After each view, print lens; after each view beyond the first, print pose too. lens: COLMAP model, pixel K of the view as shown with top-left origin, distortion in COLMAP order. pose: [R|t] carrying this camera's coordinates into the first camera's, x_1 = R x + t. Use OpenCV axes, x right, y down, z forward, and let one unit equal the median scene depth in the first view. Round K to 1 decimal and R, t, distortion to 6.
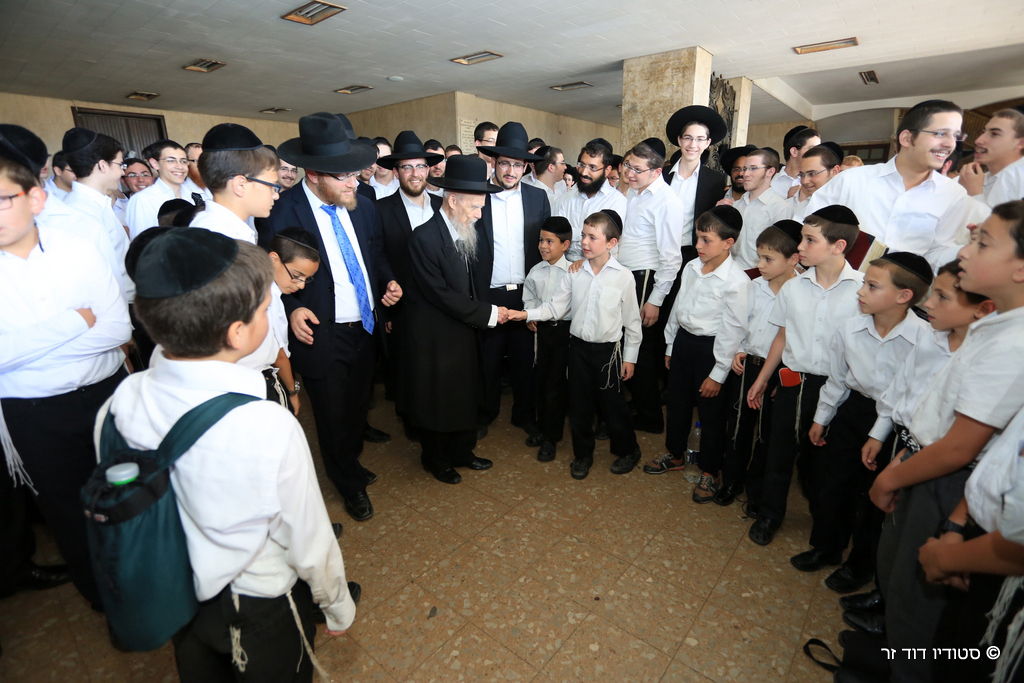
lens RADIAL K [[497.0, 0, 515.7], [0, 497.0, 348.7], [0, 0, 1]] dist [-0.060030, 0.023435]
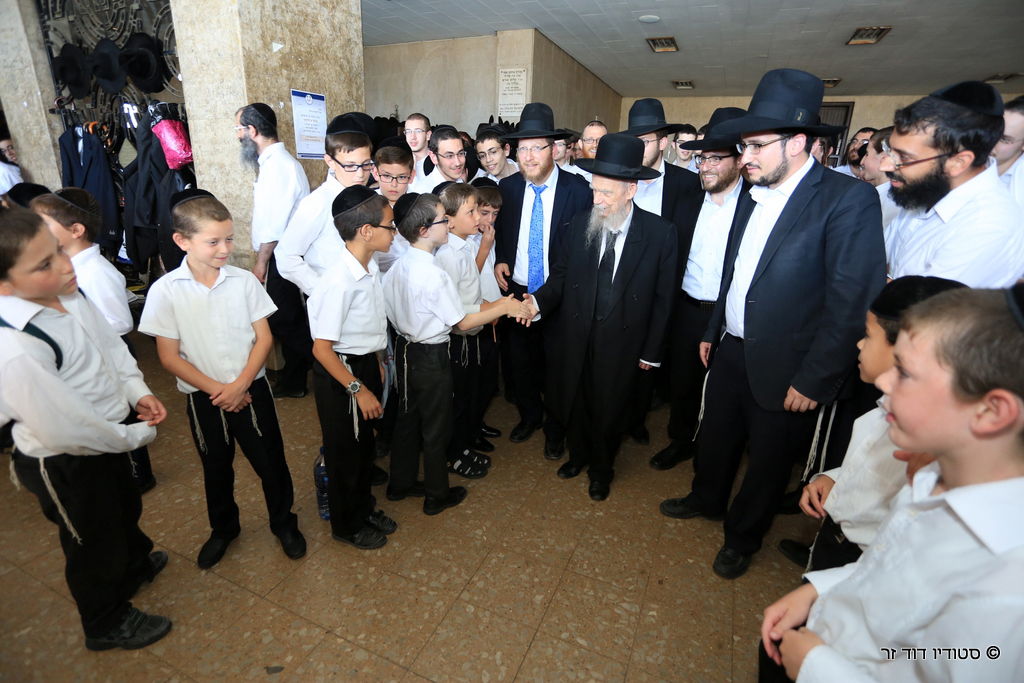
lens RADIAL K [[497.0, 0, 513.9], [0, 497.0, 345.4], [0, 0, 1]] dist [-0.060030, 0.023435]
pose [[0.262452, 0.317469, -0.911226, 0.513334], [-0.312576, 0.921382, 0.230979, -0.297167], [0.912916, 0.224206, 0.341052, 0.947914]]
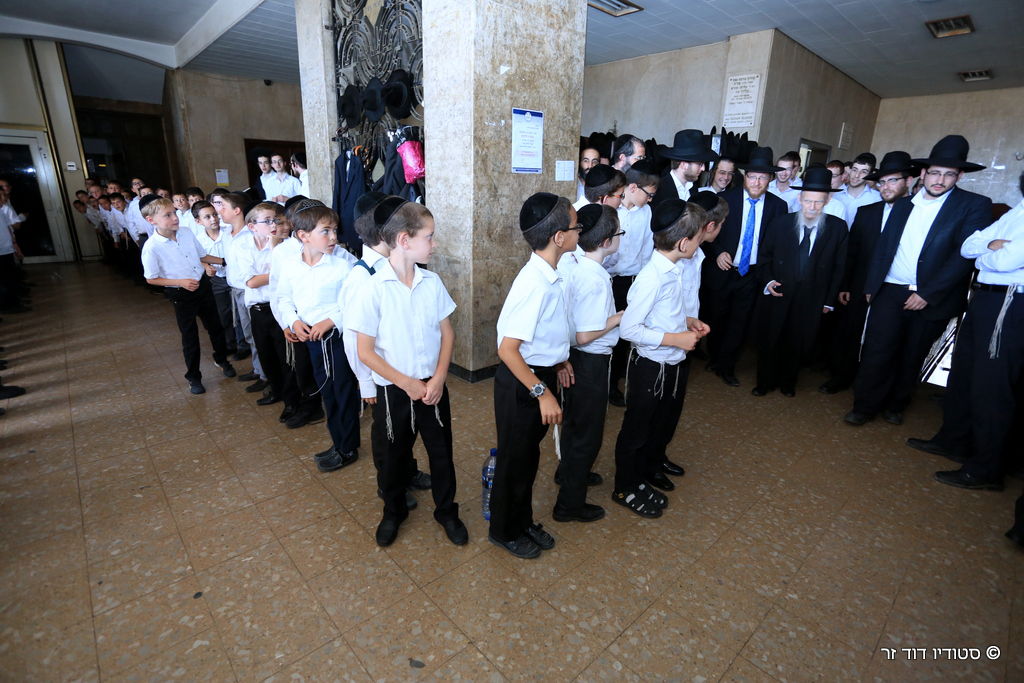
lens RADIAL K [[497.0, 0, 513.5], [0, 497.0, 343.9], [0, 0, 1]] dist [-0.060030, 0.023435]
pose [[-0.143599, 0.294882, -0.944682, 0.446138], [-0.309083, 0.893461, 0.325876, -0.299967], [0.940131, 0.338781, -0.037157, 0.980526]]
